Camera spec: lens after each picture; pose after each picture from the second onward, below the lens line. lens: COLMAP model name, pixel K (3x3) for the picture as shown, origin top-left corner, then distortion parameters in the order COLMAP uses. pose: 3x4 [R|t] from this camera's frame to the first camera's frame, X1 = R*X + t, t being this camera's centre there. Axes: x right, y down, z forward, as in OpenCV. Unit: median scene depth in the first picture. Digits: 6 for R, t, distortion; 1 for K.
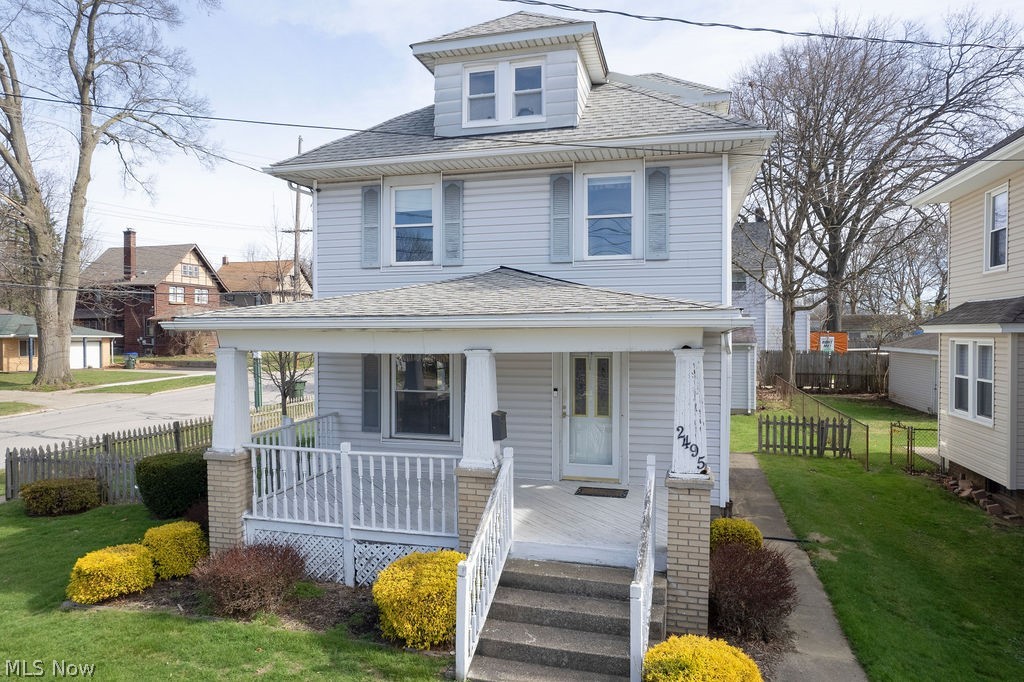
lens RADIAL K [[652.6, 0, 509.3], [0, 652.6, 347.8], [0, 0, 1]] dist [-0.068533, 0.057712]
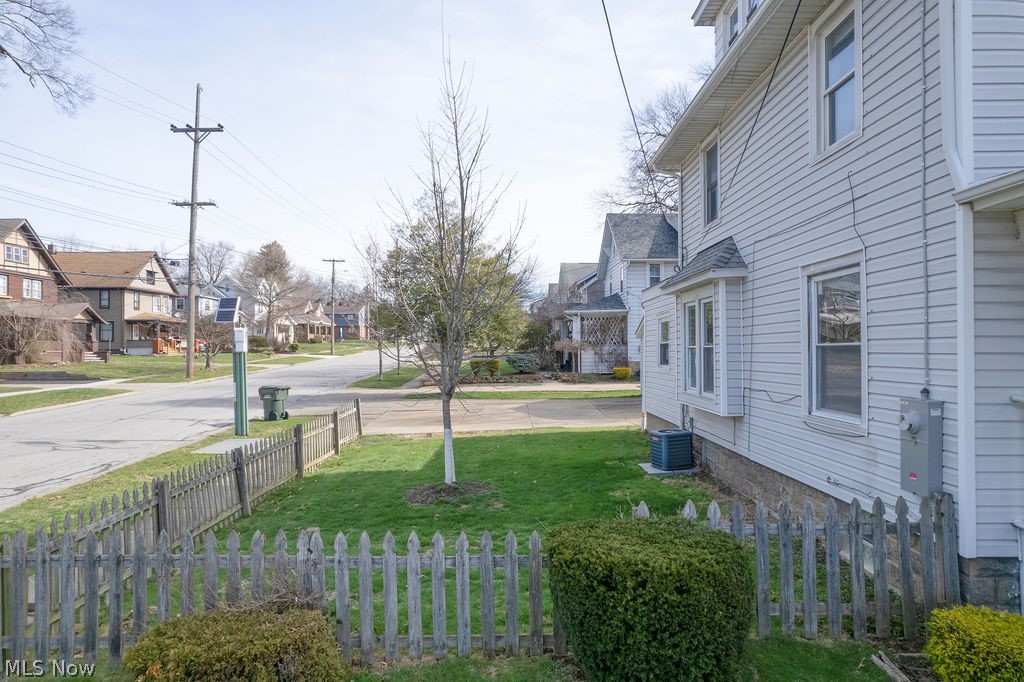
lens RADIAL K [[649.7, 0, 513.1], [0, 649.7, 345.3], [0, 0, 1]] dist [-0.076914, 0.078540]
pose [[0.964281, -0.001522, 0.264876, -0.756058], [0.009421, 0.999548, -0.028555, 0.079584], [-0.264713, 0.030030, 0.963860, 0.725817]]
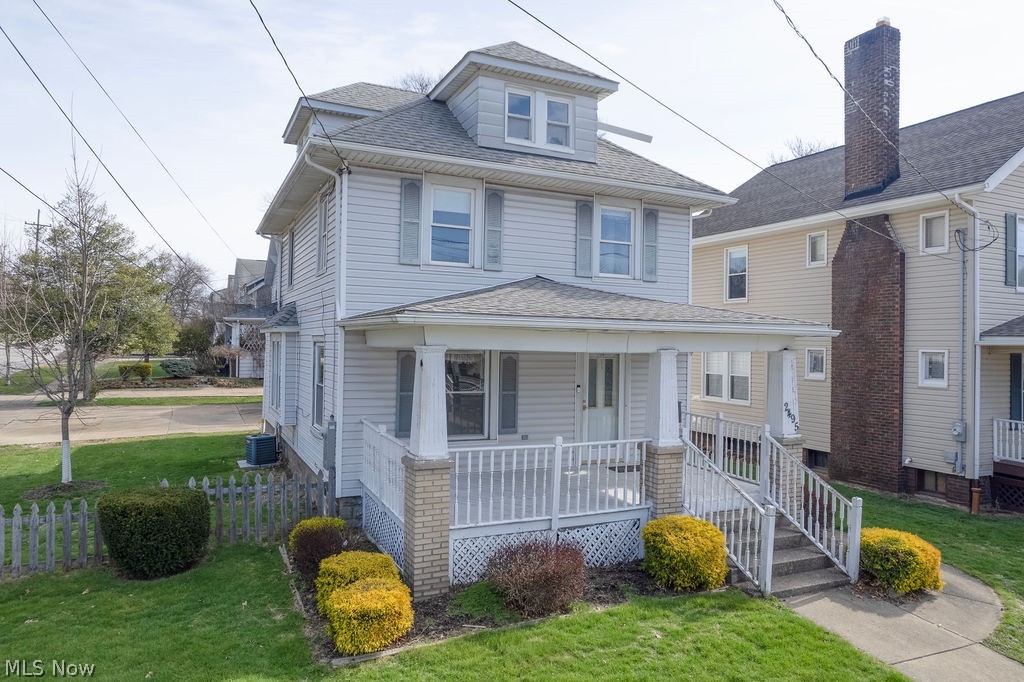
lens RADIAL K [[685.7, 0, 512.0], [0, 685.7, 333.2], [0, 0, 1]] dist [-0.070586, 0.068655]
pose [[0.761071, 0.025393, 0.648171, -0.783841], [-0.004199, 0.999405, -0.034223, 0.012169], [-0.648654, 0.023324, 0.760726, 0.148269]]
